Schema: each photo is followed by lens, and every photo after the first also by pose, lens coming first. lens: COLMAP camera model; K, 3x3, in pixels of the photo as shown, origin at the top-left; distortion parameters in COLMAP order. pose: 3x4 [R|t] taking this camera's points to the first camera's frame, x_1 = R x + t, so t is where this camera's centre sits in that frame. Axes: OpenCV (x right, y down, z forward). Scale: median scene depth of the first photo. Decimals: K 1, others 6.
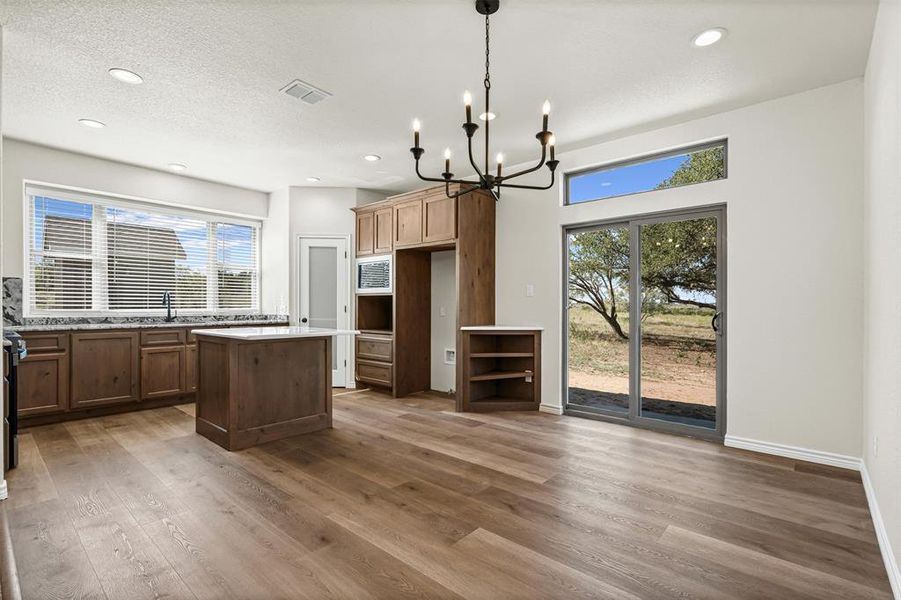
lens RADIAL K [[423.1, 0, 453.5], [0, 423.1, 309.7], [0, 0, 1]] dist [-0.008292, 0.002732]
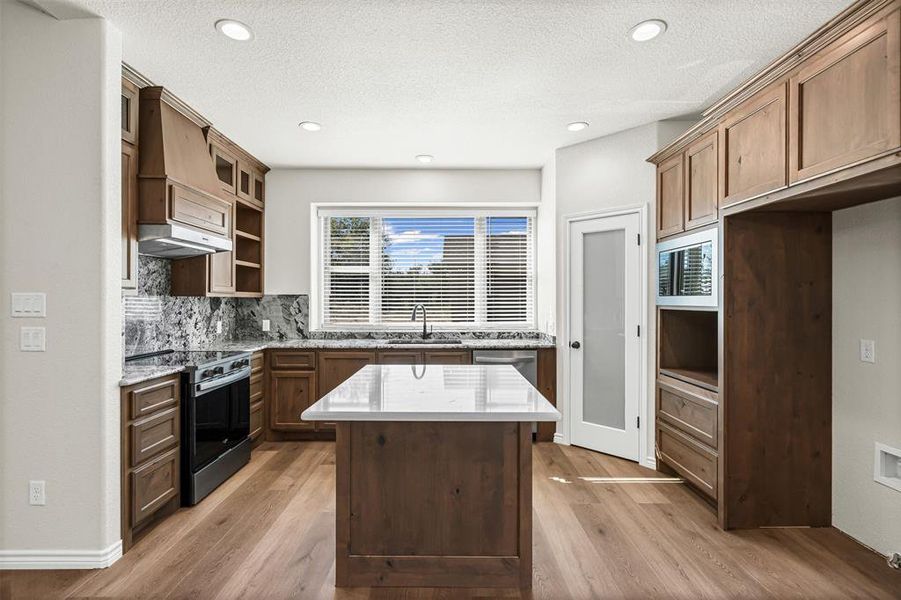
lens RADIAL K [[423.1, 0, 444.7], [0, 423.1, 301.9], [0, 0, 1]] dist [-0.008292, 0.002732]
pose [[0.651402, -0.002690, -0.758728, 0.017428], [-0.004422, 0.999963, -0.007342, -0.040998], [0.758720, 0.008138, 0.651367, 0.454817]]
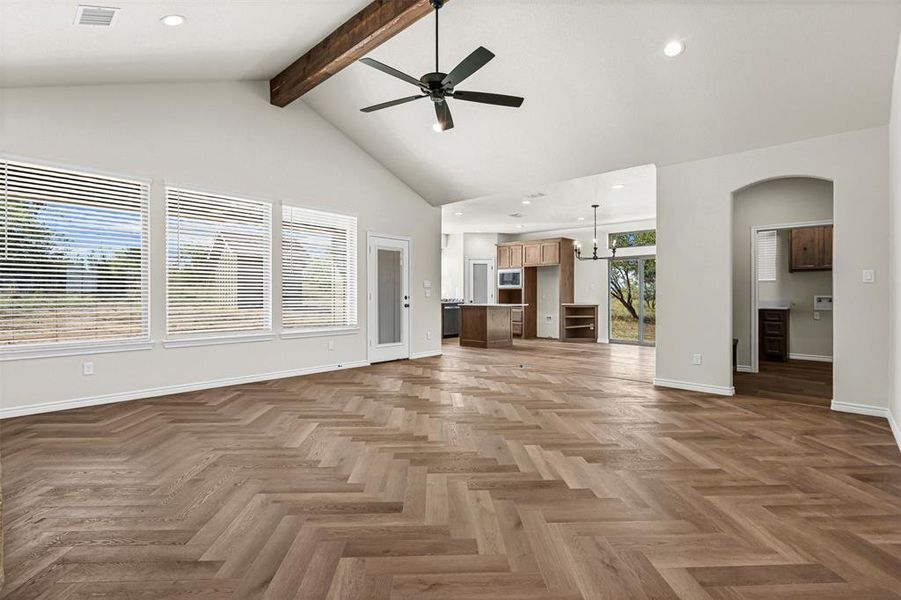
lens RADIAL K [[423.1, 0, 454.6], [0, 423.1, 294.2], [0, 0, 1]] dist [-0.008292, 0.002732]
pose [[0.999609, -0.002402, -0.027870, -0.414669], [0.002155, 0.999958, -0.008879, 0.010162], [0.027890, 0.008815, 0.999572, -1.052237]]
